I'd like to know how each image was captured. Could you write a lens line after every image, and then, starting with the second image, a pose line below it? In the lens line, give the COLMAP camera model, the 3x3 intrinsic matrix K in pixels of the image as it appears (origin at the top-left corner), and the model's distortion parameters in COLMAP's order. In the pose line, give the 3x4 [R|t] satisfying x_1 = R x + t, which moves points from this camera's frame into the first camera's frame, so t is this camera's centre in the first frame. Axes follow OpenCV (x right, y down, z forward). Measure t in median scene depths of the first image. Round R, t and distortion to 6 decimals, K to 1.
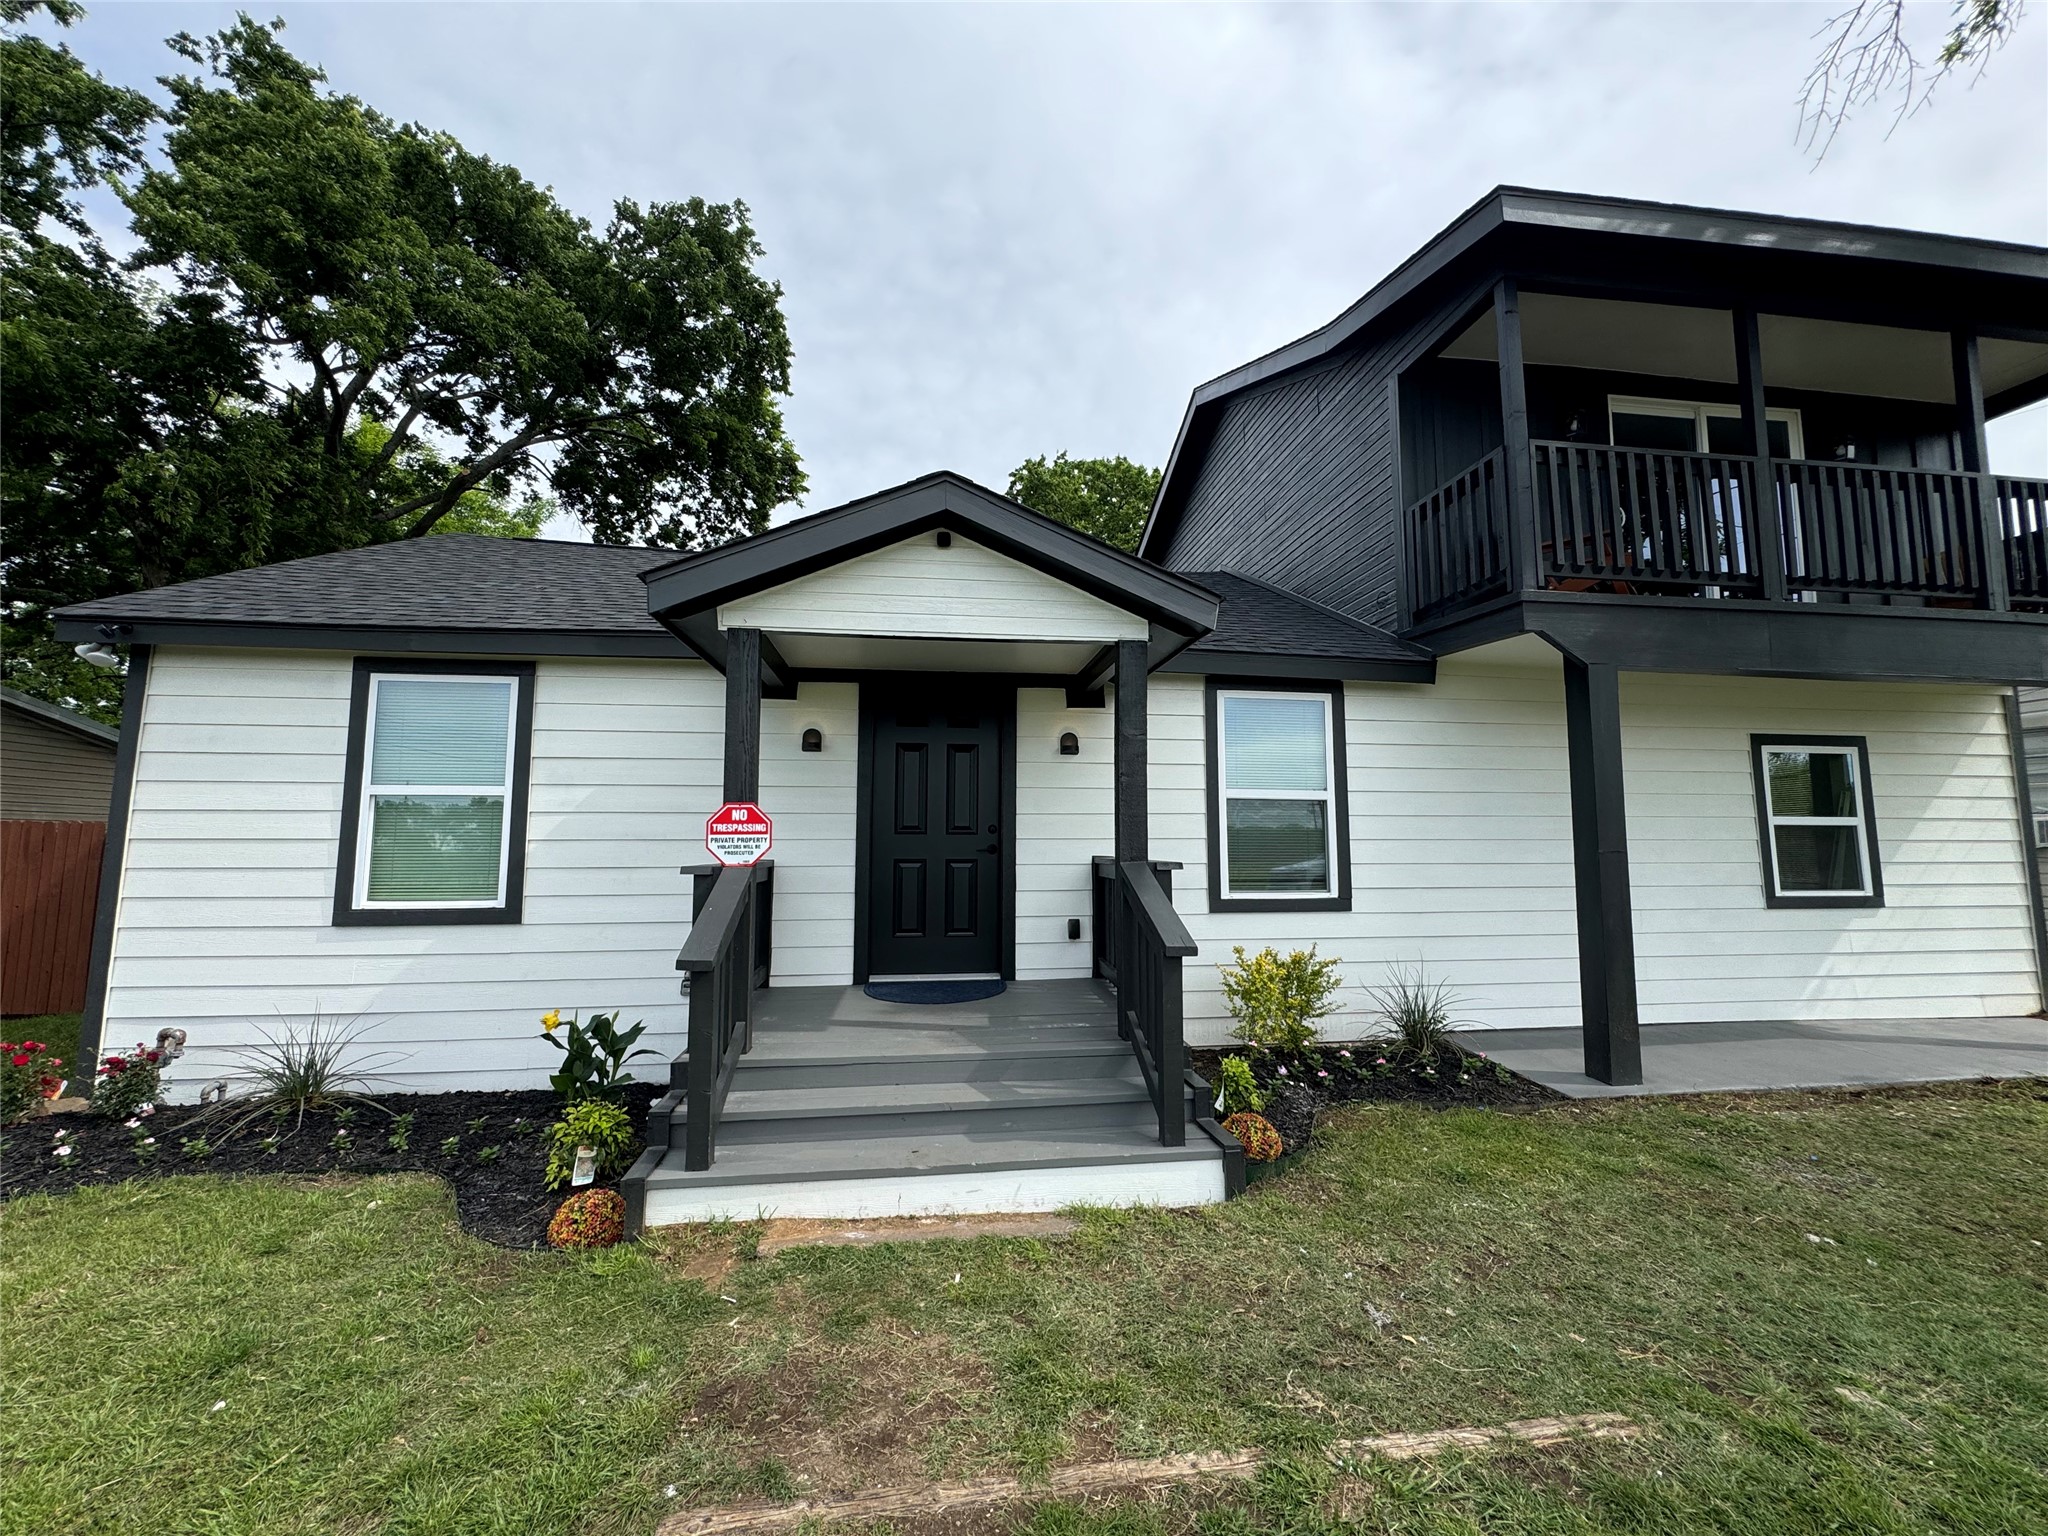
lens RADIAL K [[813.7, 0, 1026.1], [0, 813.7, 767.4], [0, 0, 1]] dist [-0.002435, -0.000158]
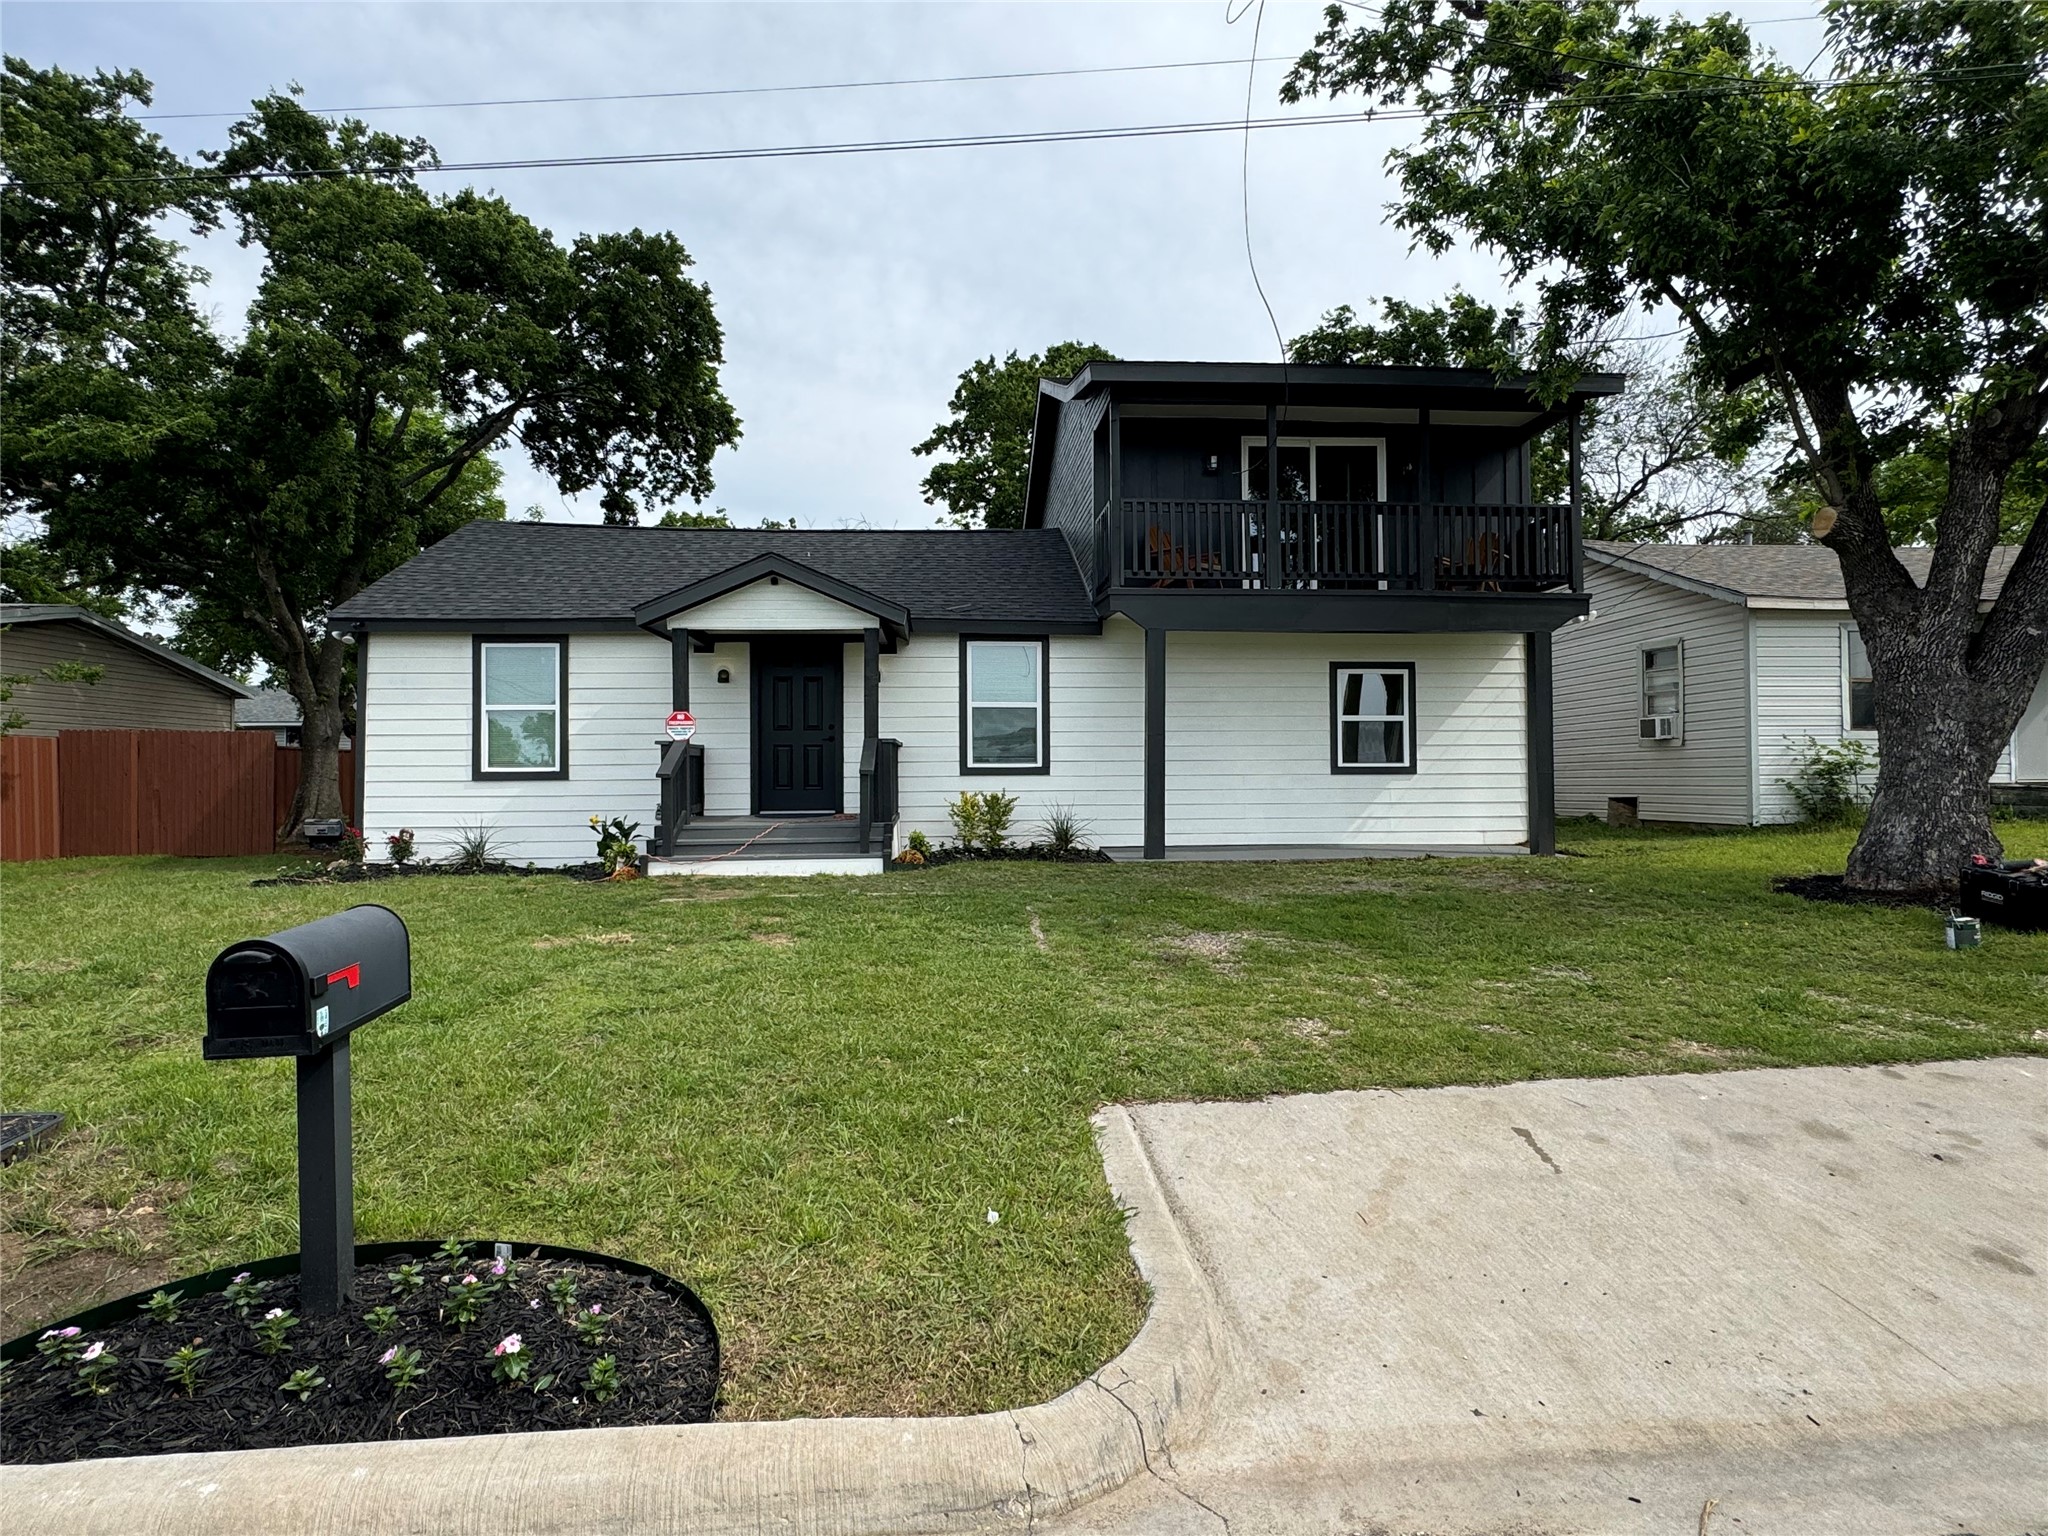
lens RADIAL K [[1081.1, 0, 1019.7], [0, 1081.1, 771.6], [0, 0, 1]] dist [0.005191, -0.004860]
pose [[0.998186, -0.007073, -0.059789, 0.500970], [0.012456, 0.995851, 0.090139, -0.031070], [0.058903, -0.090720, 0.994133, -1.266816]]
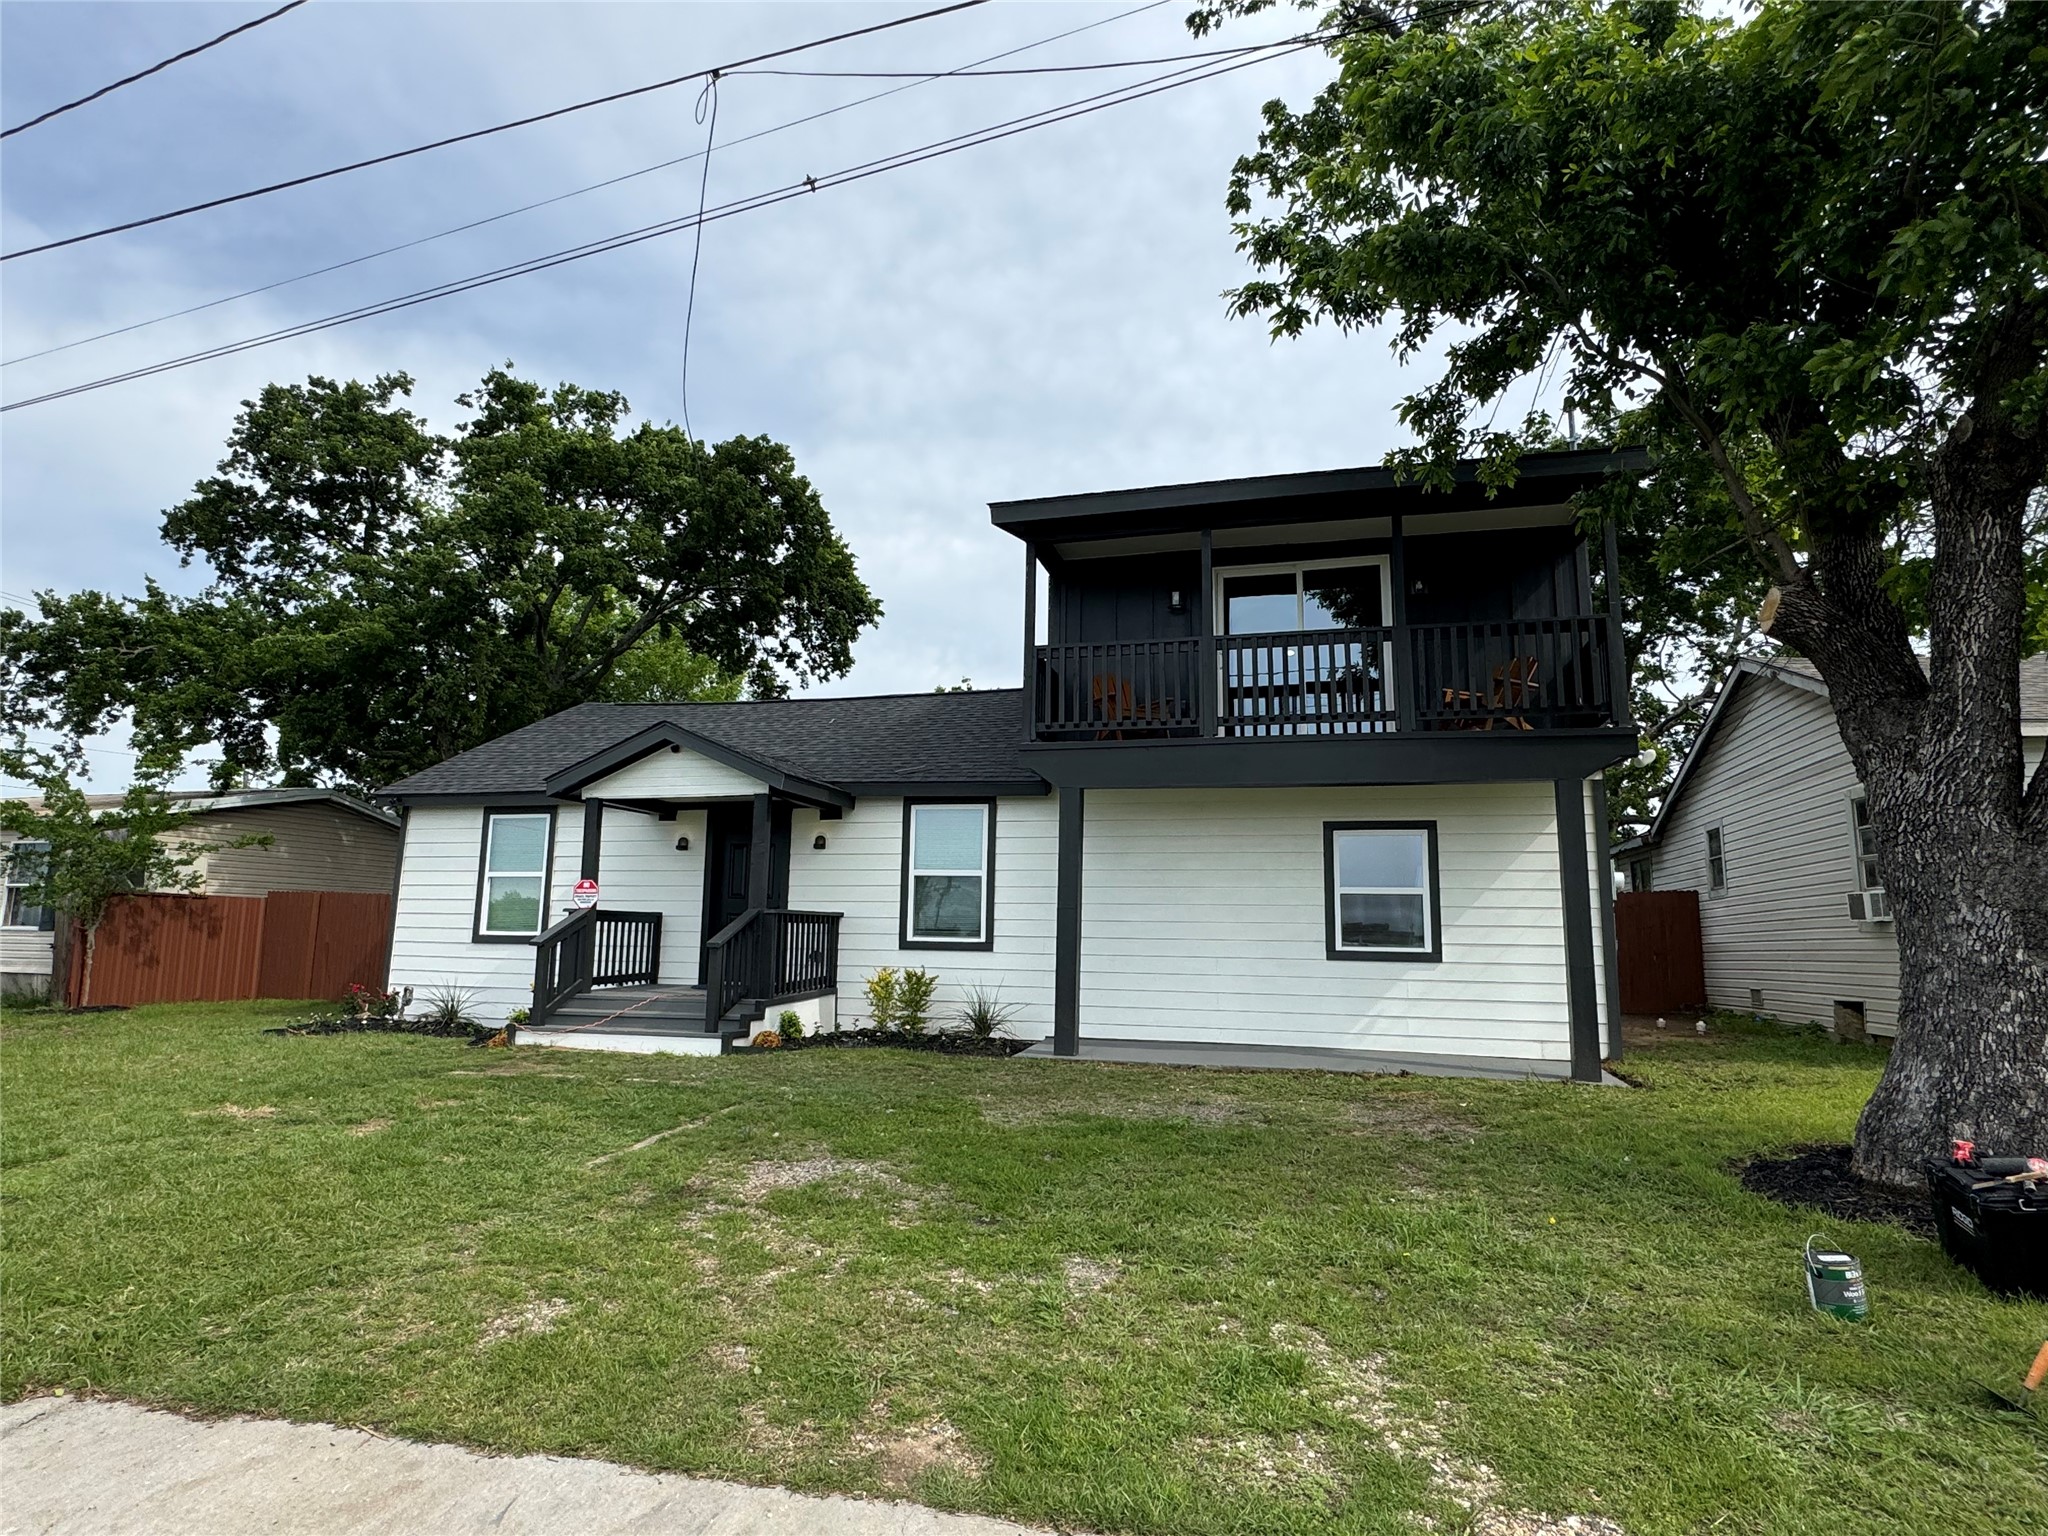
lens RADIAL K [[1081.1, 0, 1005.7], [0, 1081.1, 775.5], [0, 0, 1]] dist [0.005191, -0.004860]
pose [[0.921371, -0.042949, -0.386305, 1.275801], [0.020390, 0.997849, -0.062306, -0.021262], [0.388150, 0.049530, 0.920264, -0.875495]]
